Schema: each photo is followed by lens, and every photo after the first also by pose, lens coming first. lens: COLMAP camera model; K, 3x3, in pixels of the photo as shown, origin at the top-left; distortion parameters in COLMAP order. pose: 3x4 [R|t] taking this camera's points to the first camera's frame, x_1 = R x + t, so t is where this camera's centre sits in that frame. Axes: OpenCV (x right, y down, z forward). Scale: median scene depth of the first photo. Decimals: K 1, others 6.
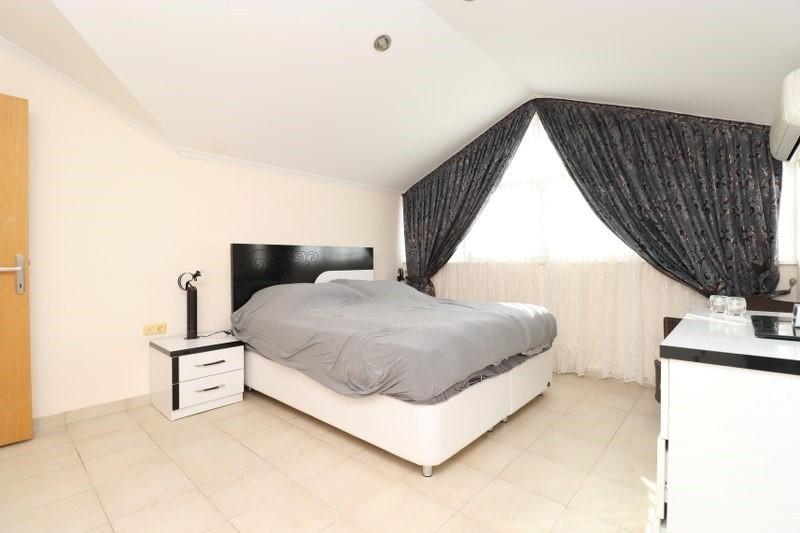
lens RADIAL K [[369.9, 0, 399.4], [0, 369.9, 265.3], [0, 0, 1]] dist [0.005332, -0.014868]
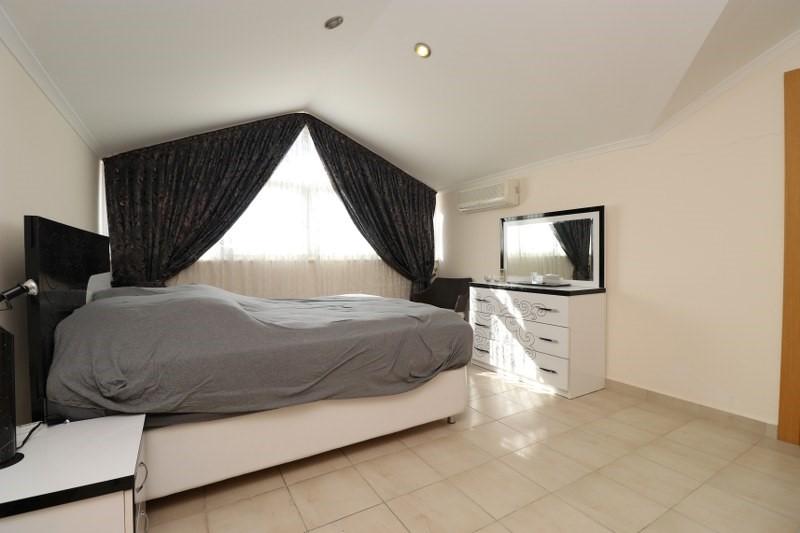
lens RADIAL K [[369.9, 0, 399.4], [0, 369.9, 265.3], [0, 0, 1]] dist [0.005332, -0.014868]
pose [[0.296987, -0.013262, 0.954790, -0.713813], [0.010971, 0.999885, 0.010476, -0.001114], [-0.954819, 0.007363, 0.297098, 0.460666]]
